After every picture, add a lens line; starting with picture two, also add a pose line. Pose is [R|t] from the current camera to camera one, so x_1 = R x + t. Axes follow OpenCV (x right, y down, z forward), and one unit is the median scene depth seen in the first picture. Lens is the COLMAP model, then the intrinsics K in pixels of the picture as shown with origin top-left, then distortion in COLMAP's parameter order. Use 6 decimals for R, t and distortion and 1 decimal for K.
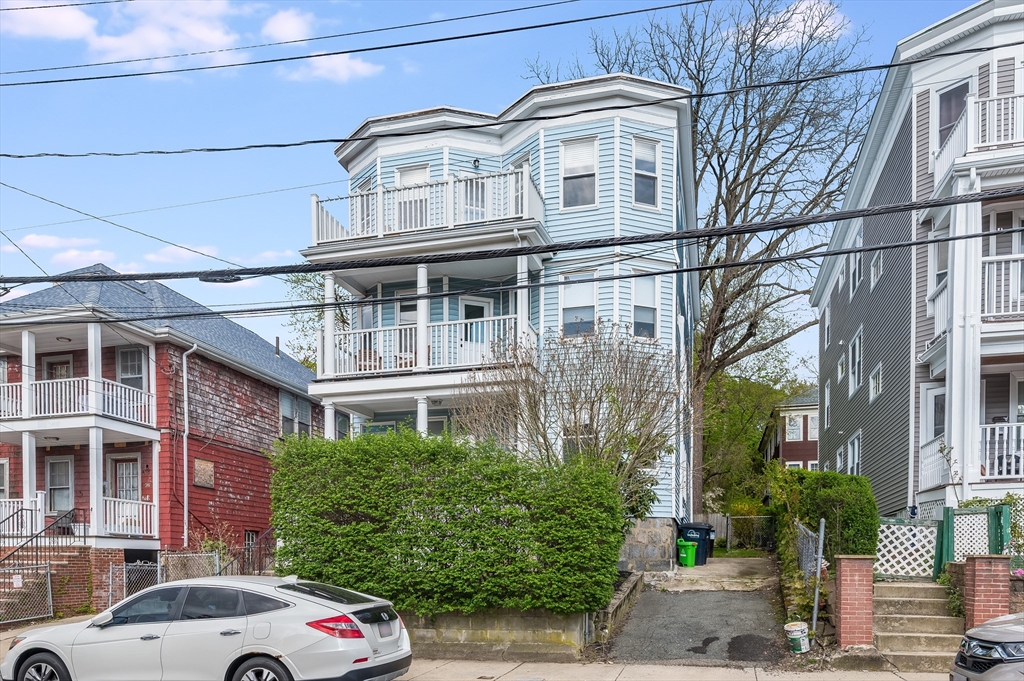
lens RADIAL K [[695.6, 0, 512.0], [0, 695.6, 340.5], [0, 0, 1]] dist [-0.003022, -0.000053]
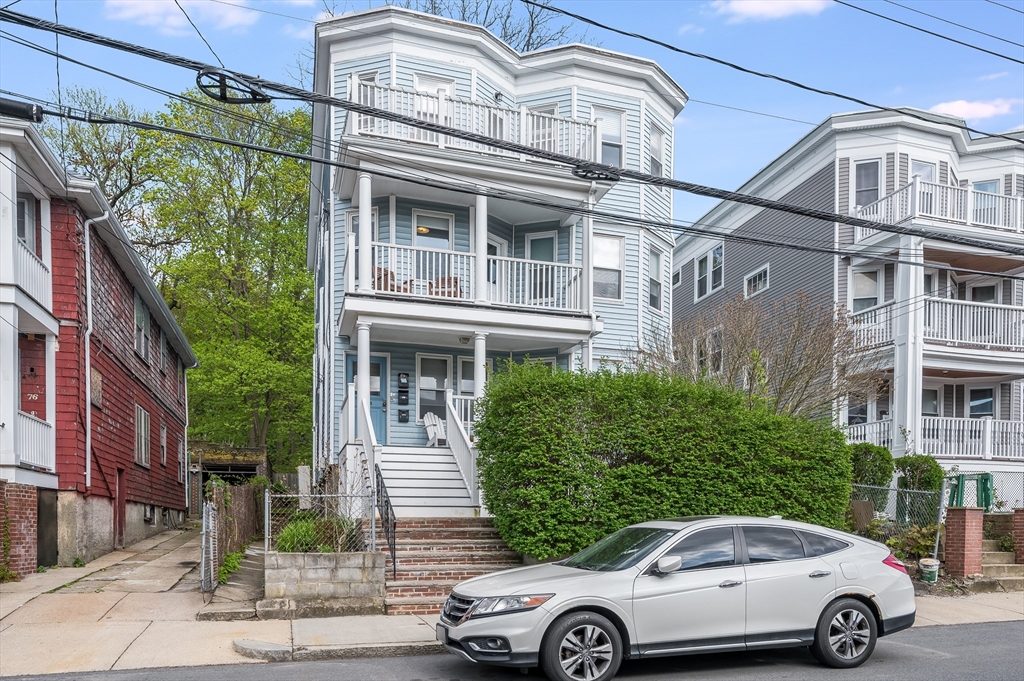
lens RADIAL K [[688.9, 0, 513.8], [0, 688.9, 314.4], [0, 0, 1]] dist [-0.004407, 0.000051]
pose [[0.845694, 0.161374, 0.508685, -0.557365], [-0.169053, 0.985105, -0.031460, 0.077746], [-0.506184, -0.059389, 0.860378, 0.192455]]
